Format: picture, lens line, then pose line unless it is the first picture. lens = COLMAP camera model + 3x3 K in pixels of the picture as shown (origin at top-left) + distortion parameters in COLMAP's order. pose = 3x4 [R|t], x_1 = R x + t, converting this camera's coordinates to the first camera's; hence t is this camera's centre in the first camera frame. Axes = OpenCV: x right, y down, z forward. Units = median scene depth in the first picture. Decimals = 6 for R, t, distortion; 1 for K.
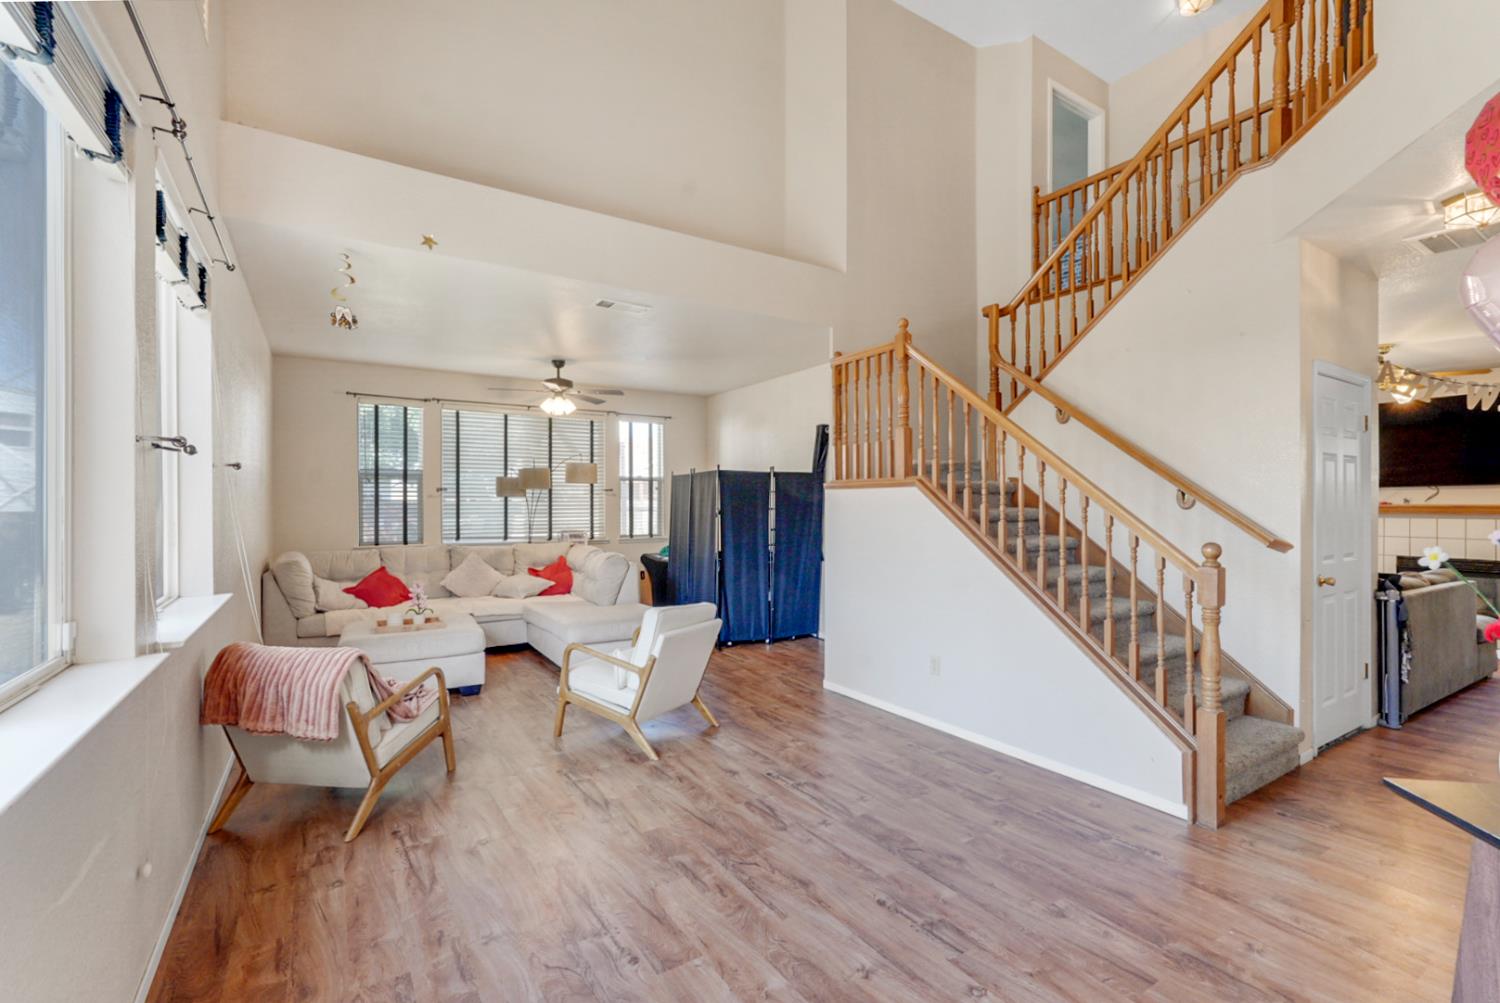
lens RADIAL K [[670.1, 0, 752.3], [0, 670.1, 502.6], [0, 0, 1]] dist [-0.010517, 0.005755]
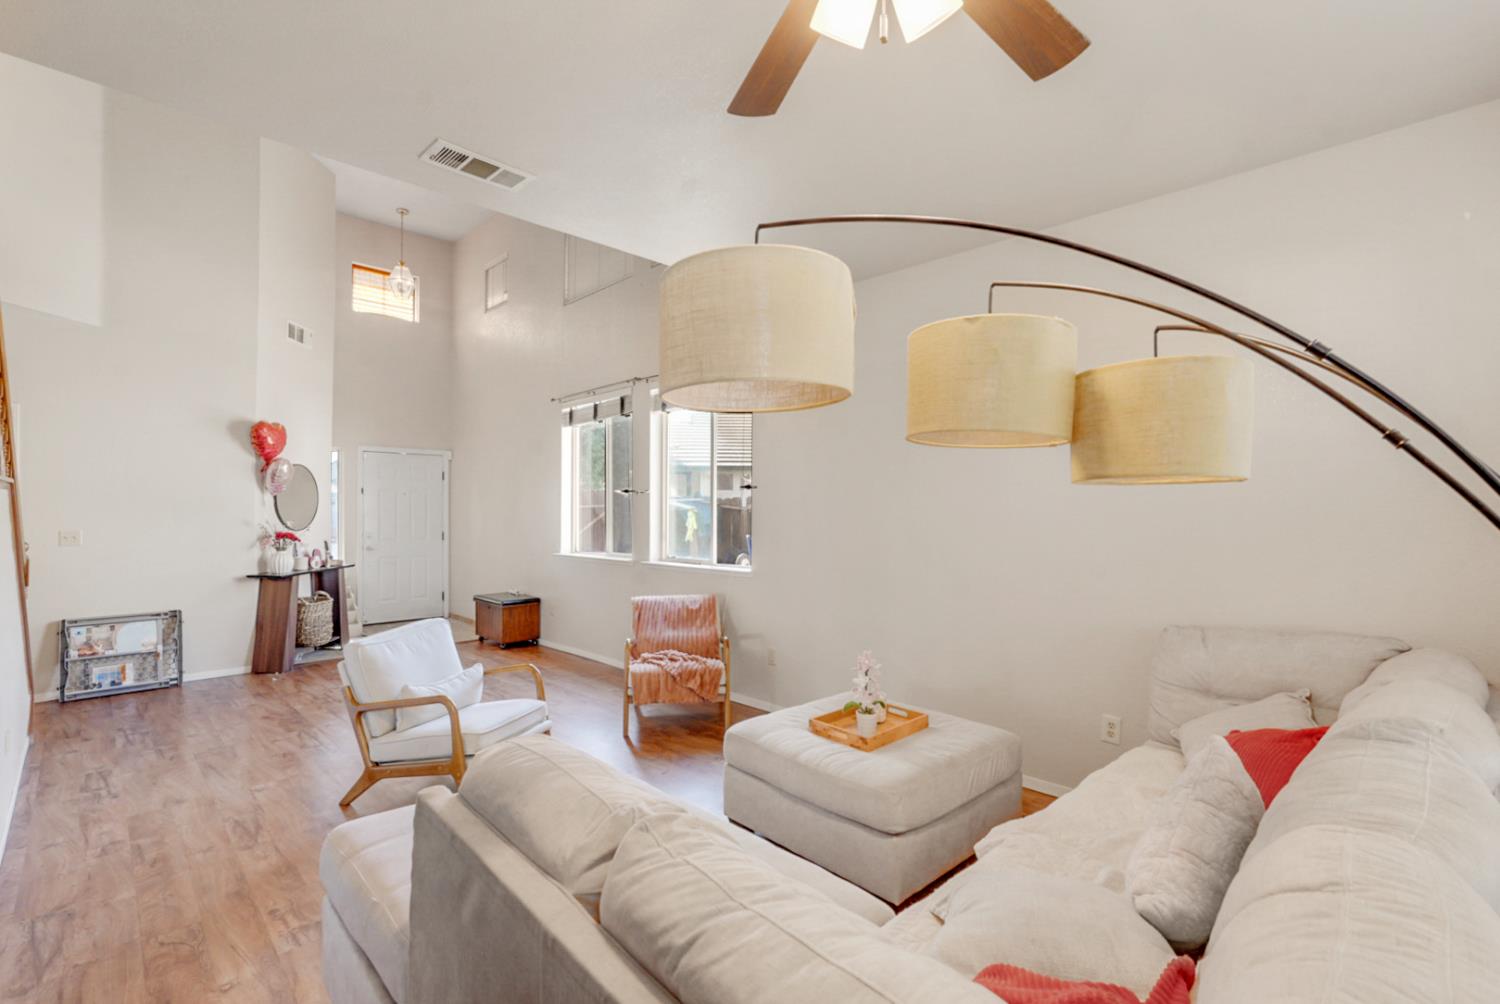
lens RADIAL K [[670.1, 0, 747.7], [0, 670.1, 503.5], [0, 0, 1]] dist [-0.010517, 0.005755]
pose [[-0.977966, 0.002149, -0.208753, -0.425919], [0.004026, 0.999955, -0.008571, -0.000697], [0.208725, -0.009223, -0.977931, 2.267586]]
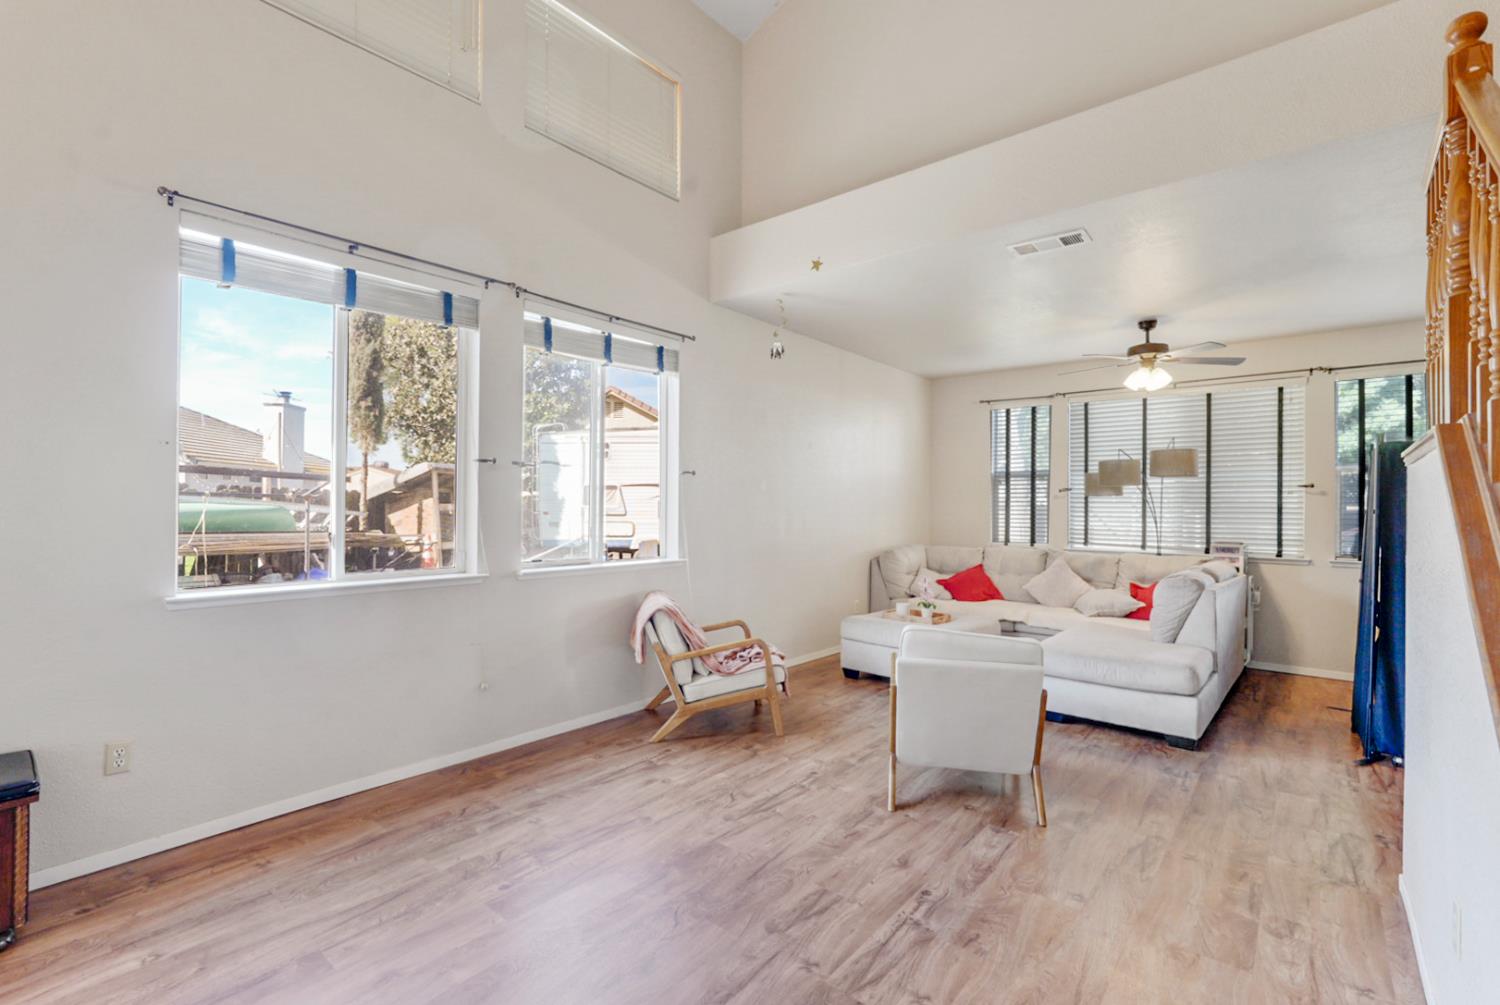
lens RADIAL K [[670.1, 0, 747.2], [0, 670.1, 506.7], [0, 0, 1]] dist [-0.010517, 0.005755]
pose [[0.295413, 0.002191, -0.955367, 0.619343], [-0.009044, 0.999959, -0.000503, 0.018030], [0.955327, 0.008789, 0.295420, 0.628910]]
